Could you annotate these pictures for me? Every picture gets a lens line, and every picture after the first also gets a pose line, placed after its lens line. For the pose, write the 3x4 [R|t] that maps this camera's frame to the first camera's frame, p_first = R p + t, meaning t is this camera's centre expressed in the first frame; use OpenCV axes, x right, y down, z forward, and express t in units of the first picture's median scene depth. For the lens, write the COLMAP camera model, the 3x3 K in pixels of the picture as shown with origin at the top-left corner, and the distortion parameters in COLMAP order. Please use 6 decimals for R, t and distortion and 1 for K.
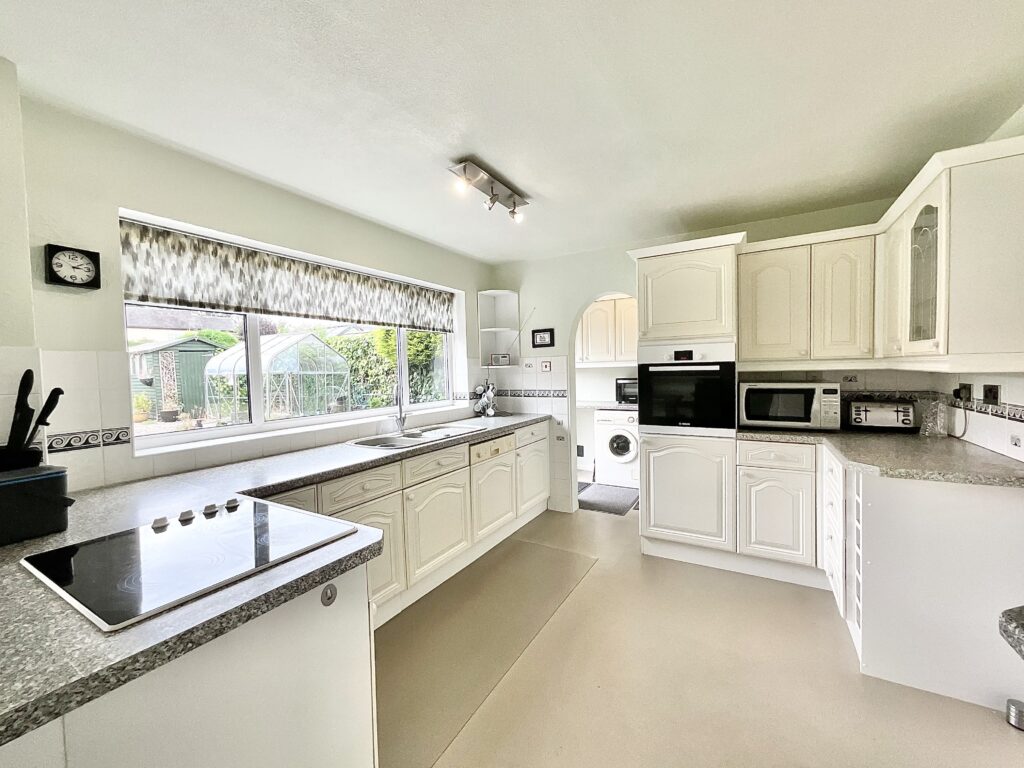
lens RADIAL K [[417.3, 0, 512.0], [0, 417.3, 384.0], [0, 0, 1]] dist [0.004636, 0.000663]
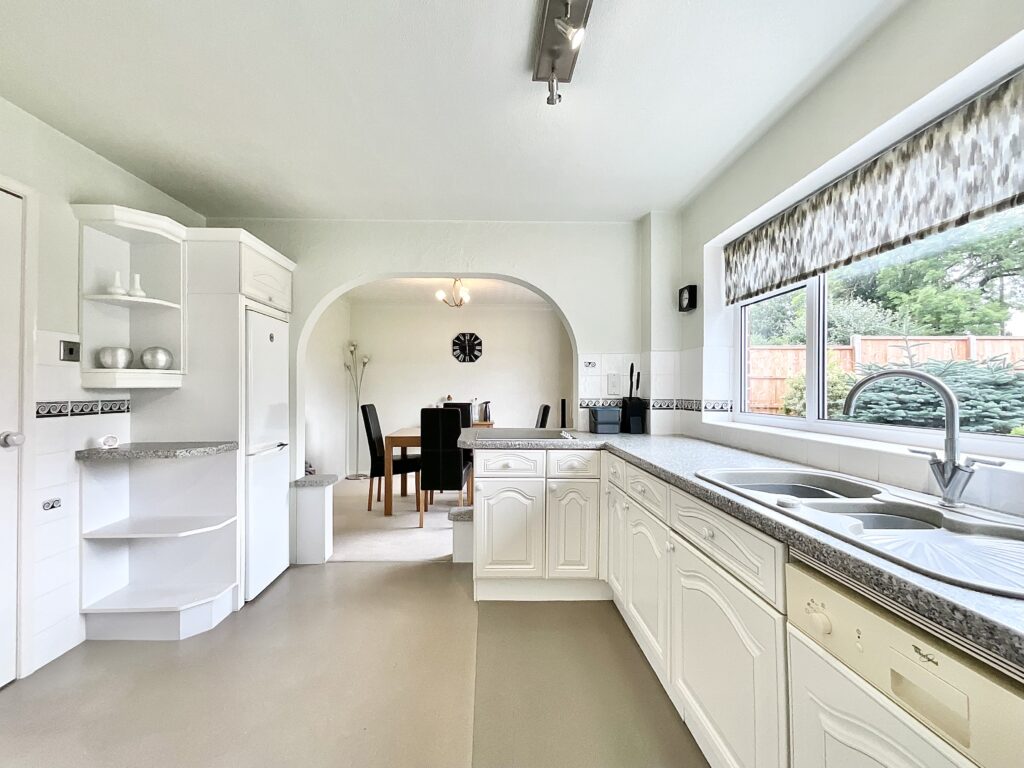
lens RADIAL K [[429.6, 0, 498.6], [0, 429.6, 383.2], [0, 0, 1]] dist [0.002132, 0.000248]
pose [[-0.850680, 0.015652, -0.525451, 0.288047], [-0.000174, 0.999548, 0.030057, 0.000929], [0.525684, 0.025660, -0.850293, 1.267961]]
